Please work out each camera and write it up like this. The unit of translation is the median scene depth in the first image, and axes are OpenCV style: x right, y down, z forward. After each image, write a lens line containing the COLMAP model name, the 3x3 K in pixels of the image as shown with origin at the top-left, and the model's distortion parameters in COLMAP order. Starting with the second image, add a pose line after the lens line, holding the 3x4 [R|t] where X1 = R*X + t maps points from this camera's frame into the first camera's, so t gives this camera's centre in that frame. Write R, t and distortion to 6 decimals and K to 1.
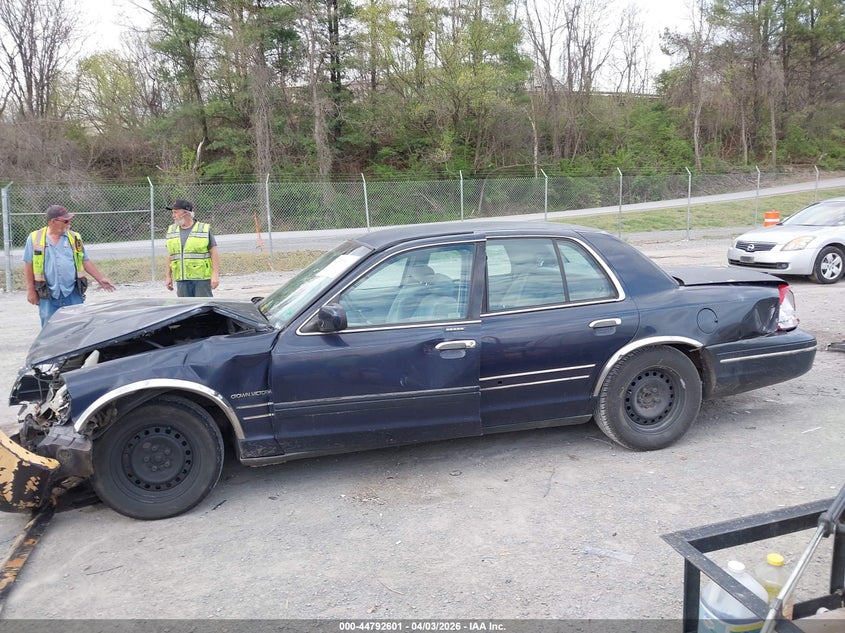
lens RADIAL K [[689.4, 0, 422.4], [0, 689.4, 315.4], [0, 0, 1]] dist [-0.006088, 0.002182]
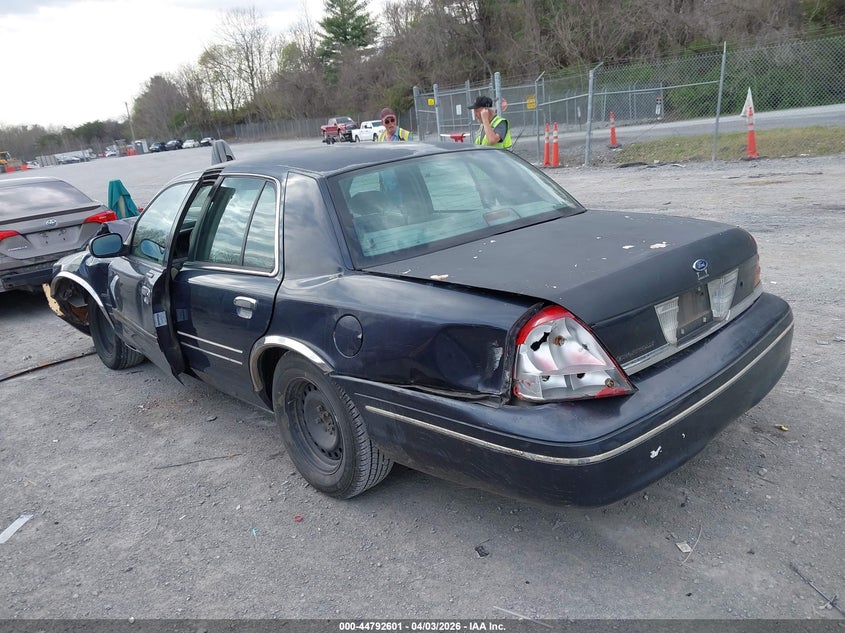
lens RADIAL K [[689.4, 0, 425.9], [0, 689.4, 321.8], [0, 0, 1]] dist [-0.006088, 0.002182]
pose [[0.479442, 0.239640, -0.844220, 0.145361], [-0.062678, 0.968888, 0.239432, -0.022805], [0.875332, -0.061880, 0.479546, 0.119614]]
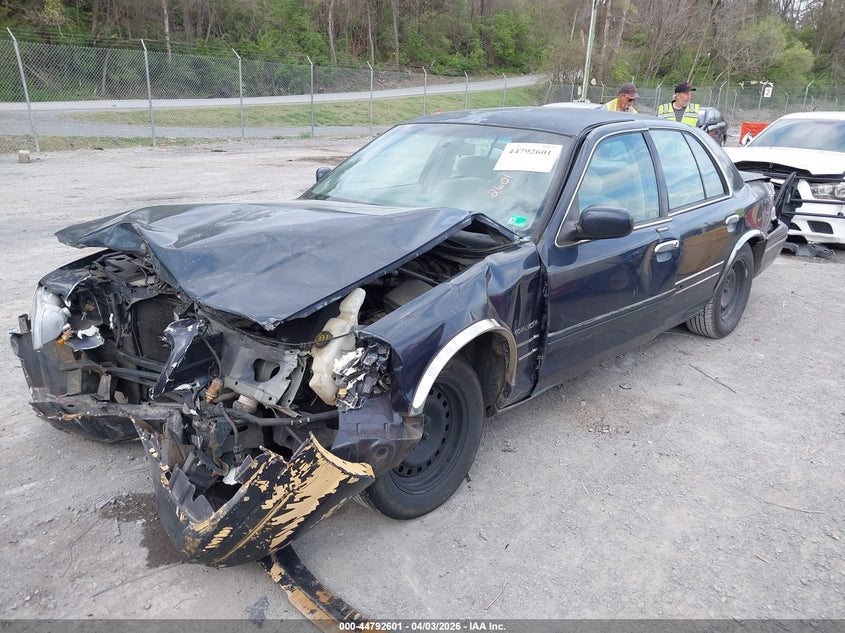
lens RADIAL K [[689.4, 0, 423.5], [0, 689.4, 318.2], [0, 0, 1]] dist [-0.006088, 0.002182]
pose [[0.831057, -0.105531, 0.546084, -0.101789], [0.020816, 0.987048, 0.159069, -0.002695], [-0.555798, -0.120828, 0.822490, 0.057659]]
